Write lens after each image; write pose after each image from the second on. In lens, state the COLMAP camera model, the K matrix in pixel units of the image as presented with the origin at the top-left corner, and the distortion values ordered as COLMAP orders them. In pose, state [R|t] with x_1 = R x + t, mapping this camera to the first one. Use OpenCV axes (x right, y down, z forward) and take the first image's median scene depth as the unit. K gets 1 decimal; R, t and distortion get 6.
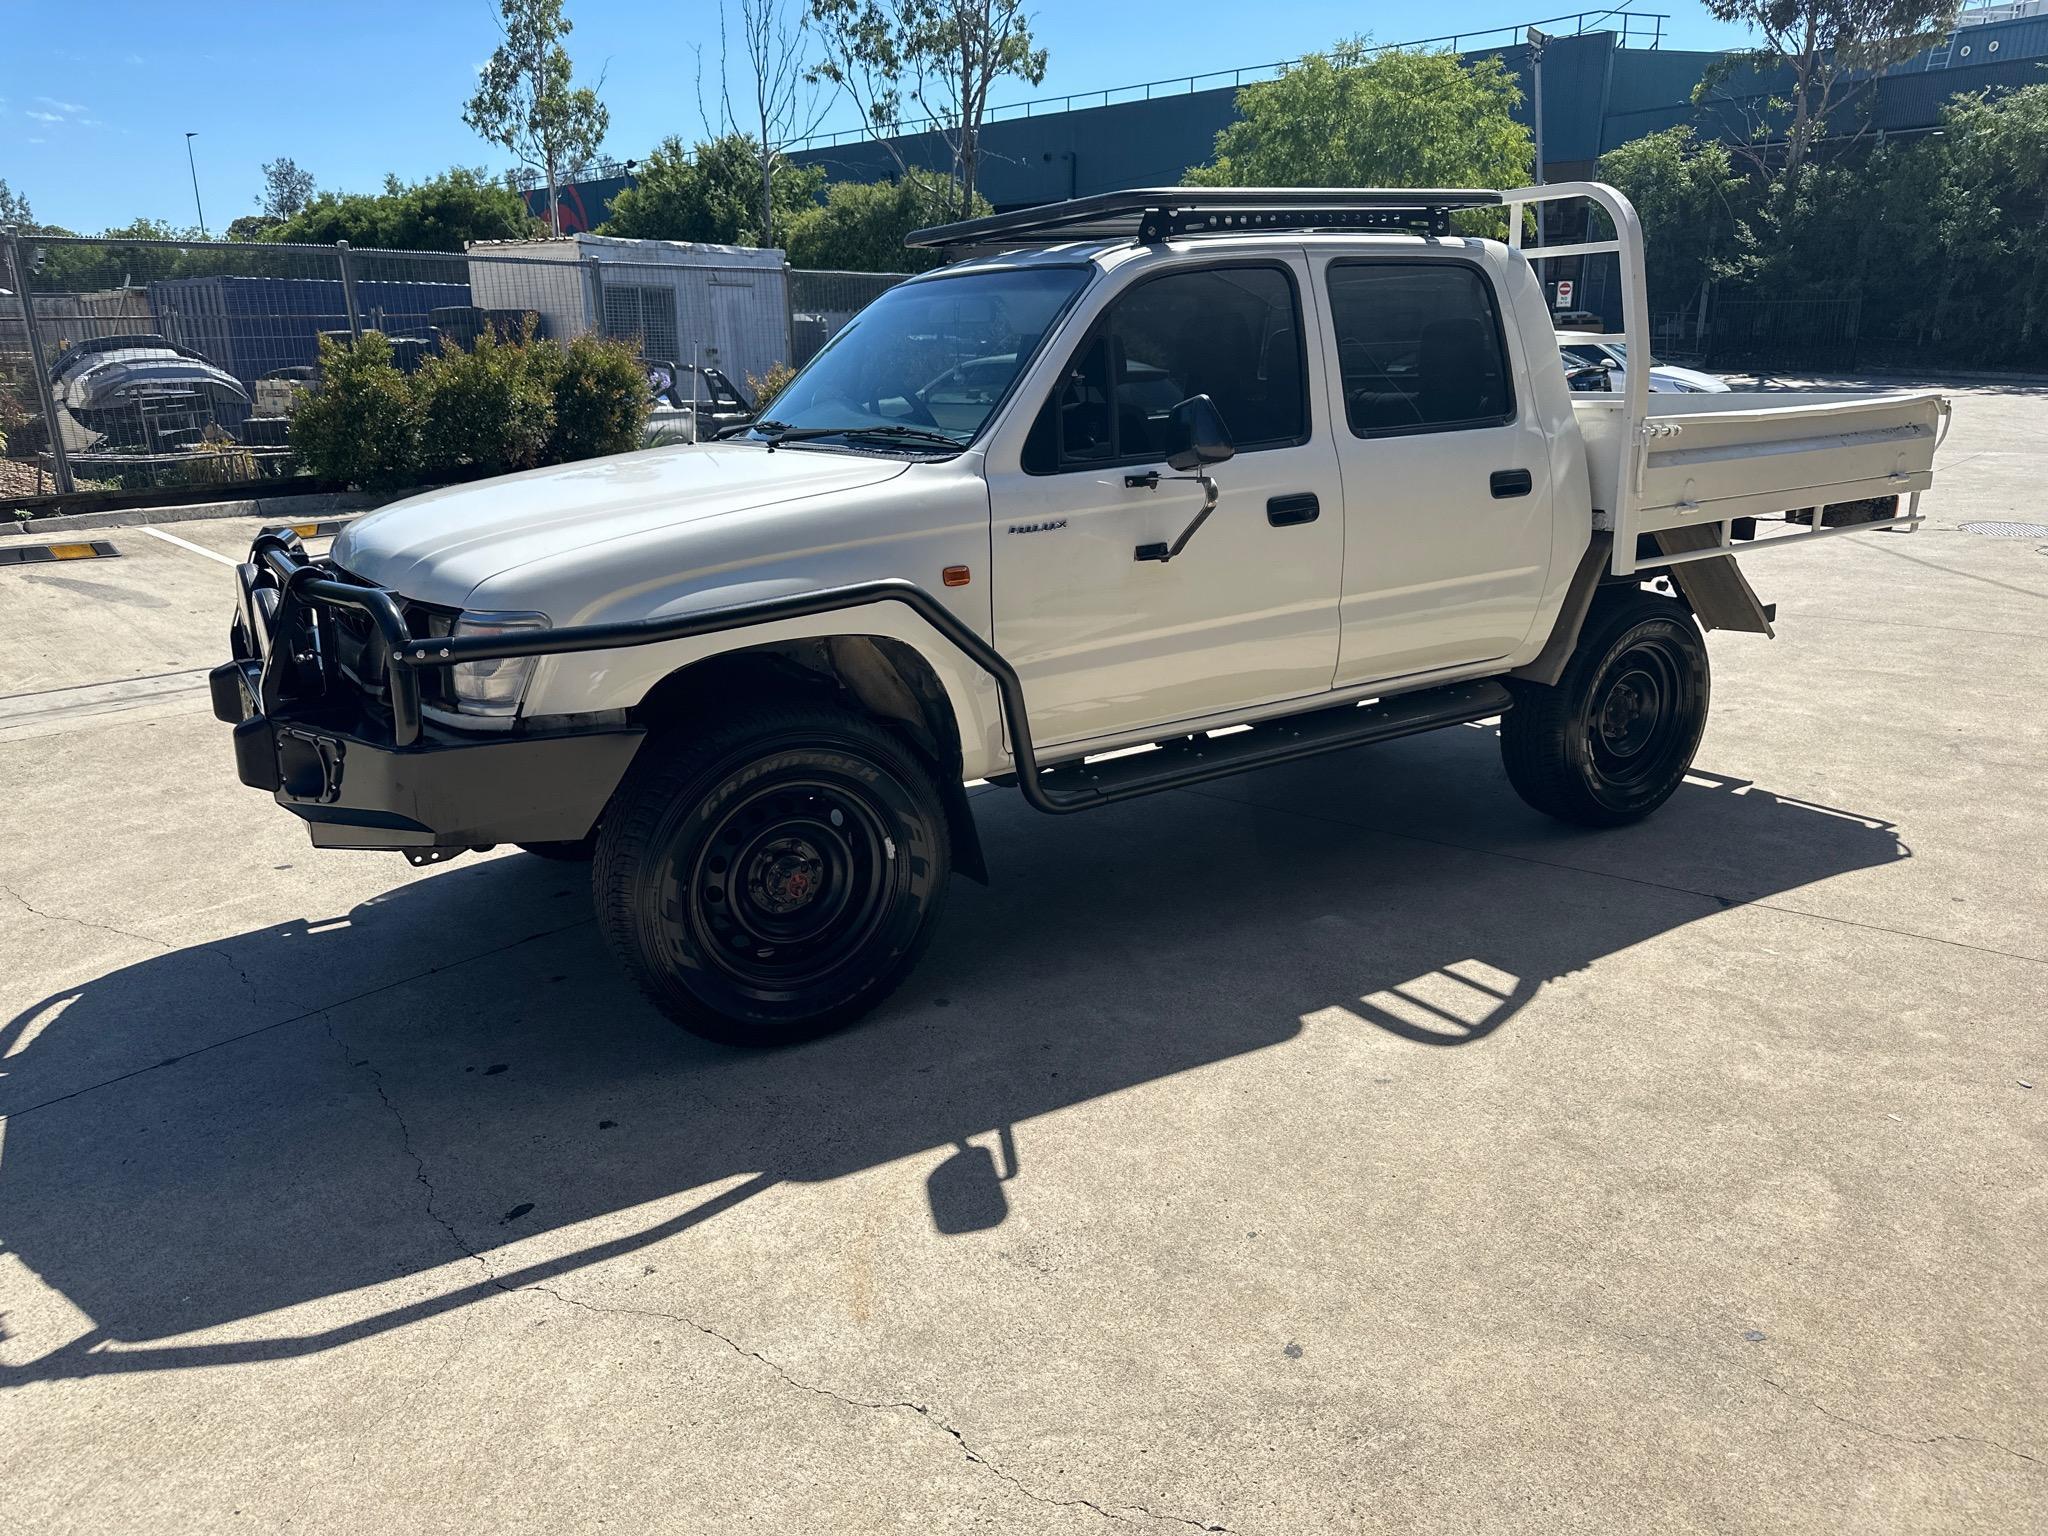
lens RADIAL K [[1447.2, 0, 1024.0], [0, 1447.2, 768.0], [0, 0, 1]] dist [0.028001, -0.036467]
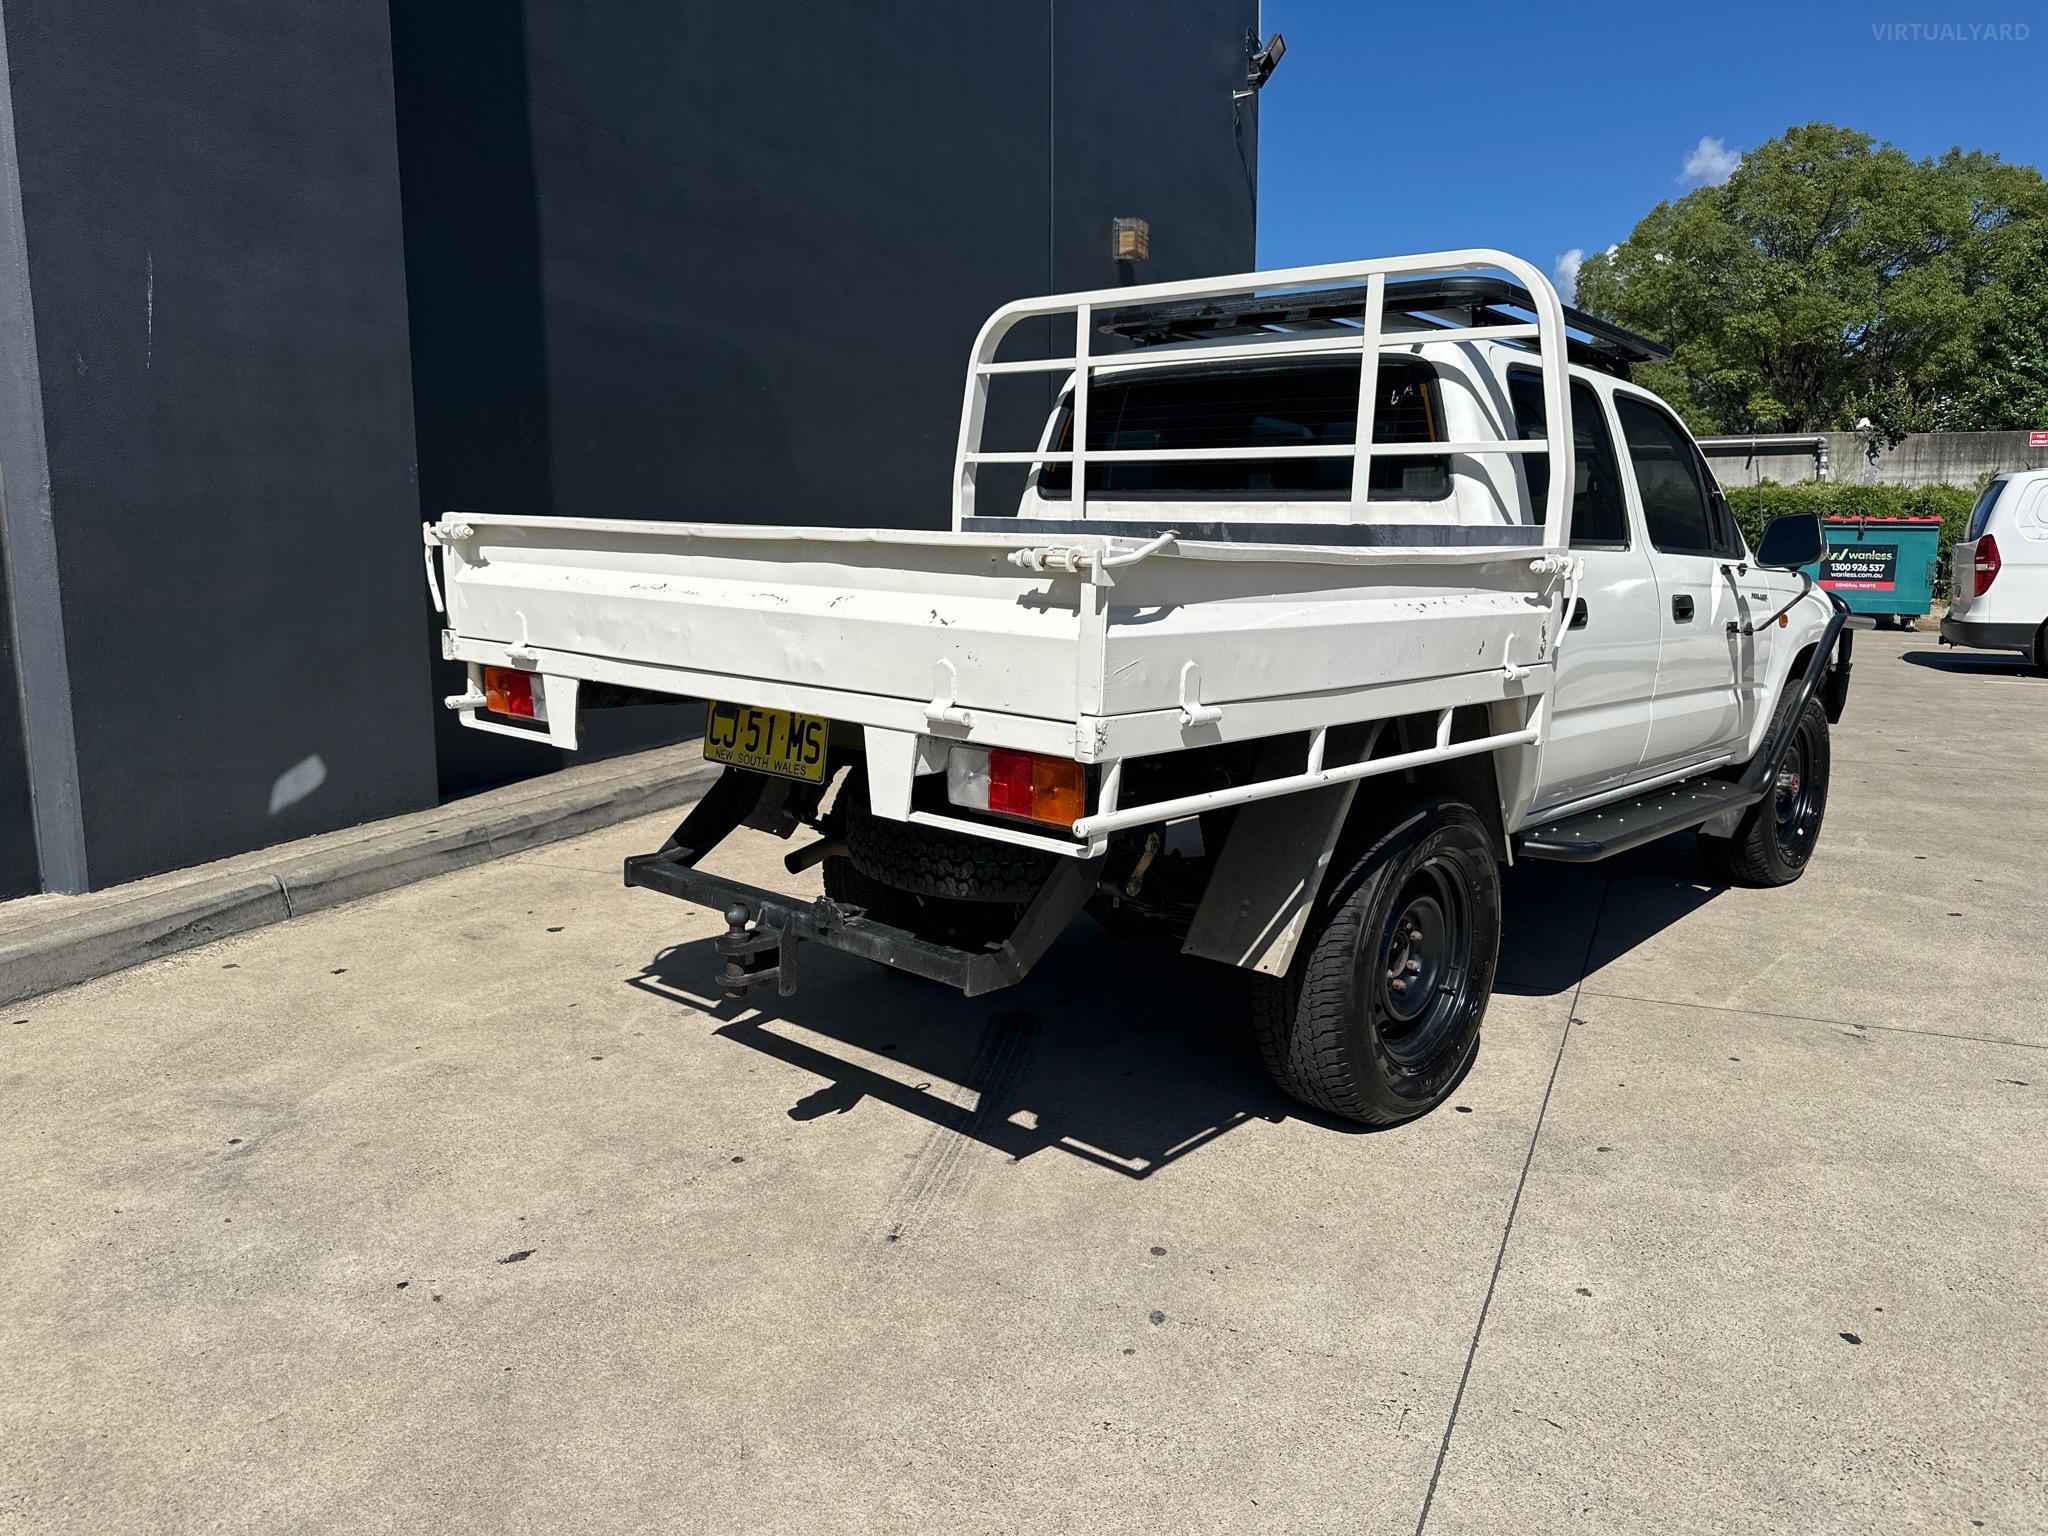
lens RADIAL K [[1447.4, 0, 1036.3], [0, 1447.4, 780.8], [0, 0, 1]] dist [0.087570, -0.119154]
pose [[-0.961734, 0.050615, -0.269268, 0.158423], [-0.073116, 0.899733, 0.430272, -0.128674], [0.264048, 0.433495, -0.861604, 0.479916]]
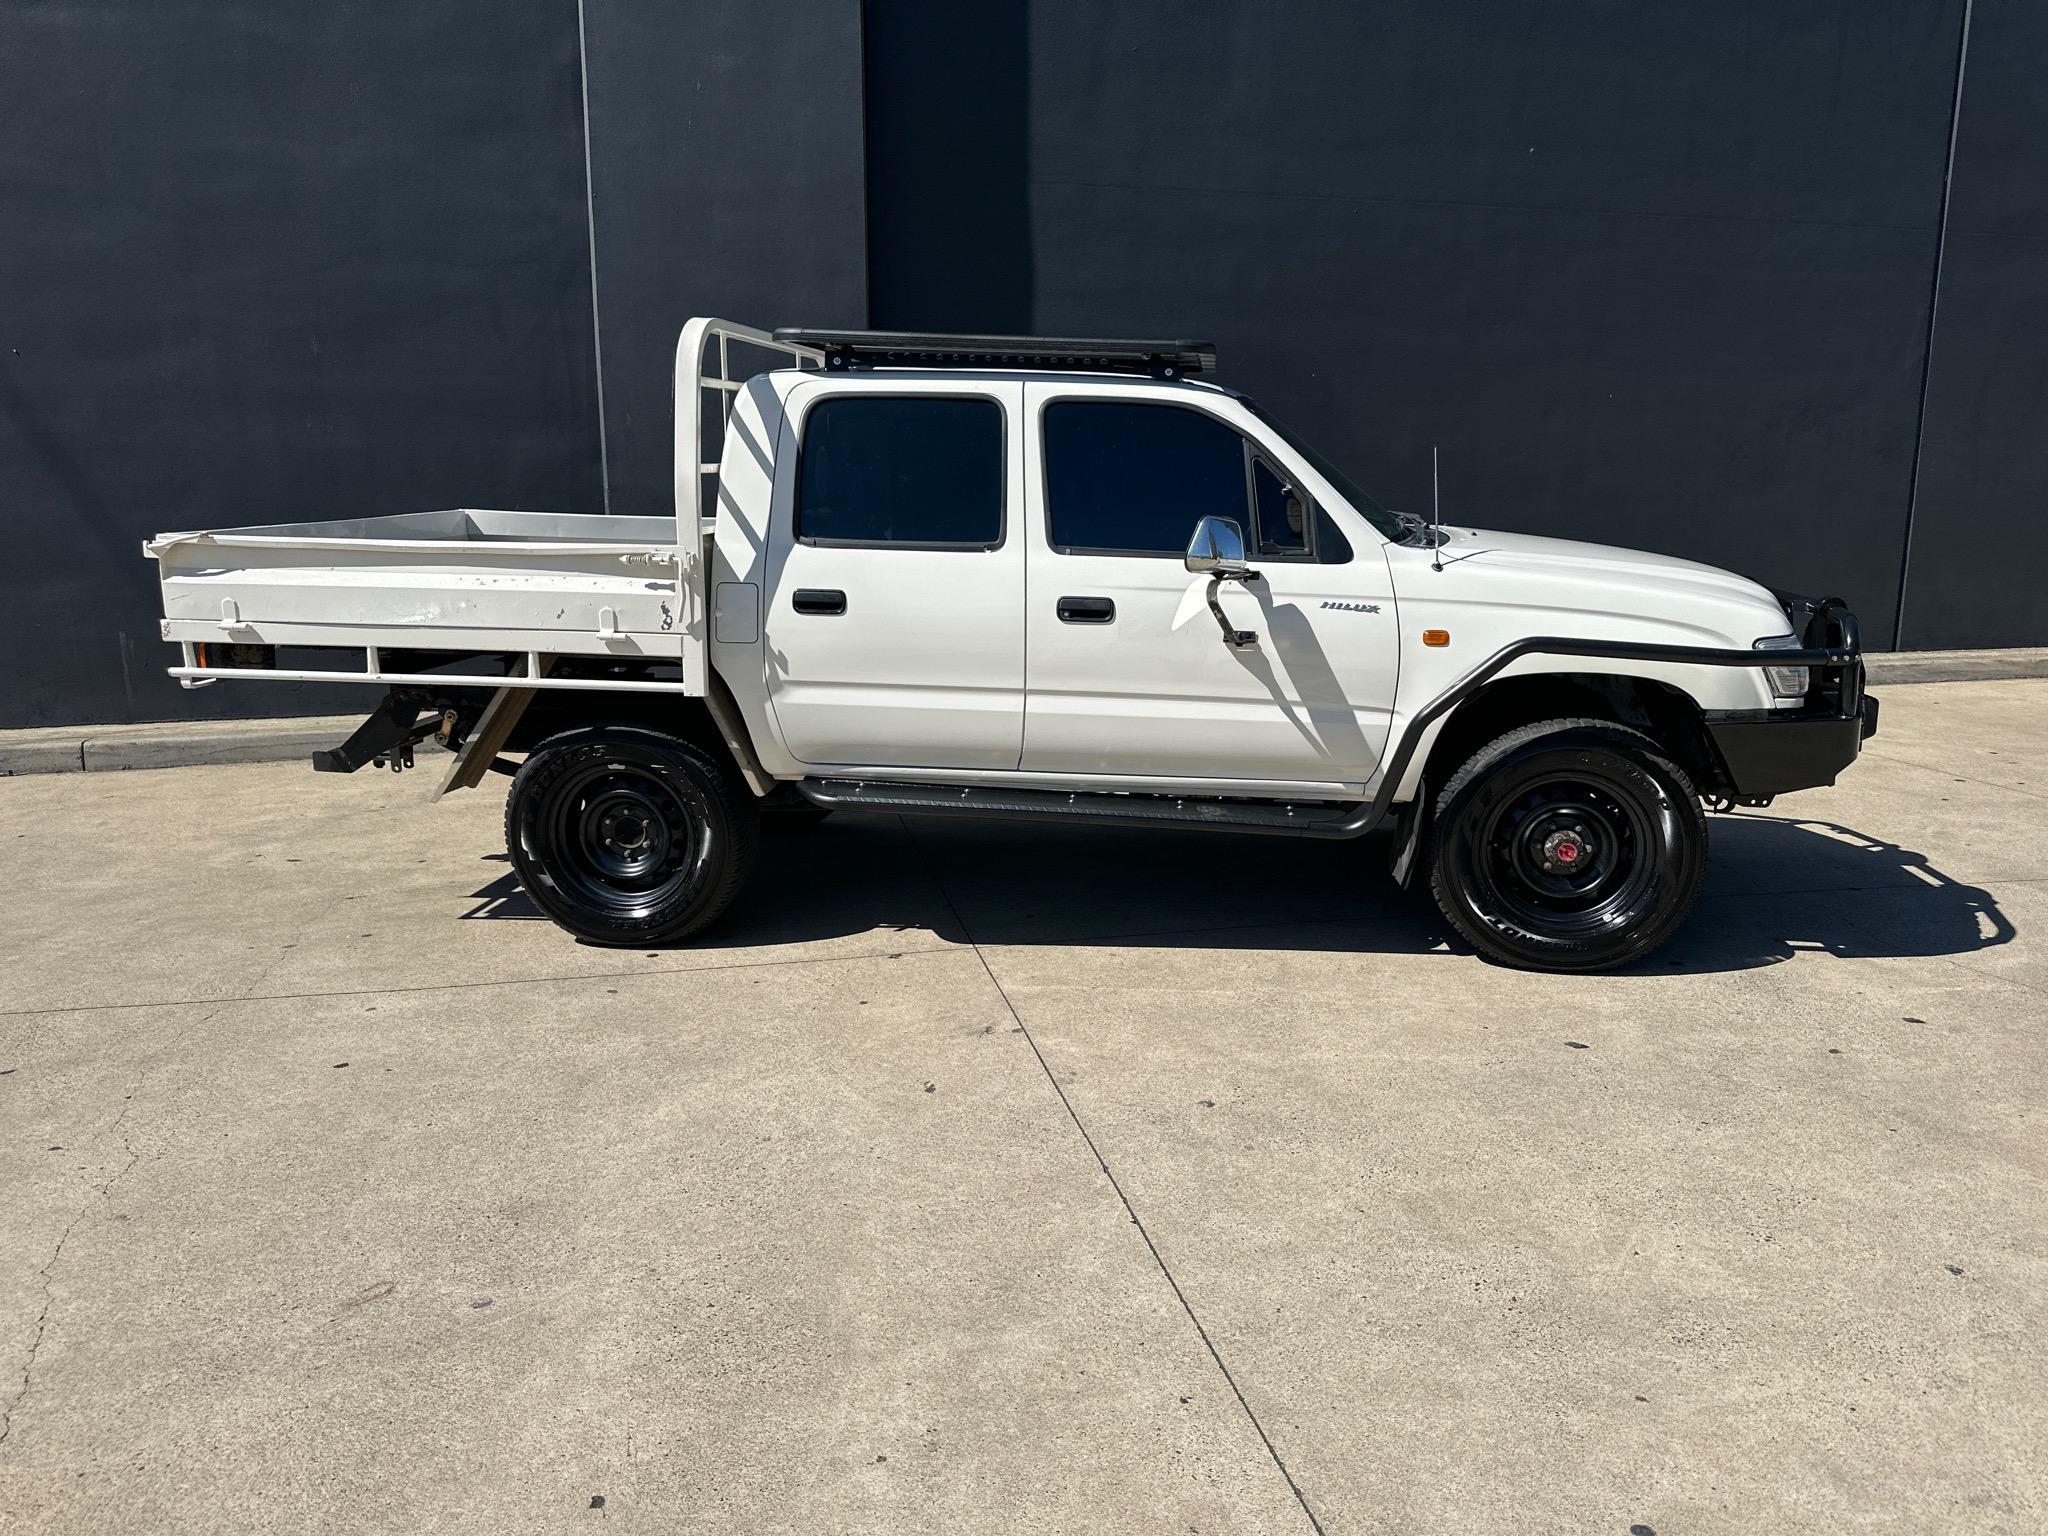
lens RADIAL K [[1451.6, 0, 1013.4], [0, 1451.6, 757.7], [0, 0, 1]] dist [0.078305, -0.101403]
pose [[-0.770685, -0.108573, 0.627899, -0.158627], [0.188701, 0.902293, 0.387633, -0.132512], [-0.608635, 0.417228, -0.674895, 0.470030]]
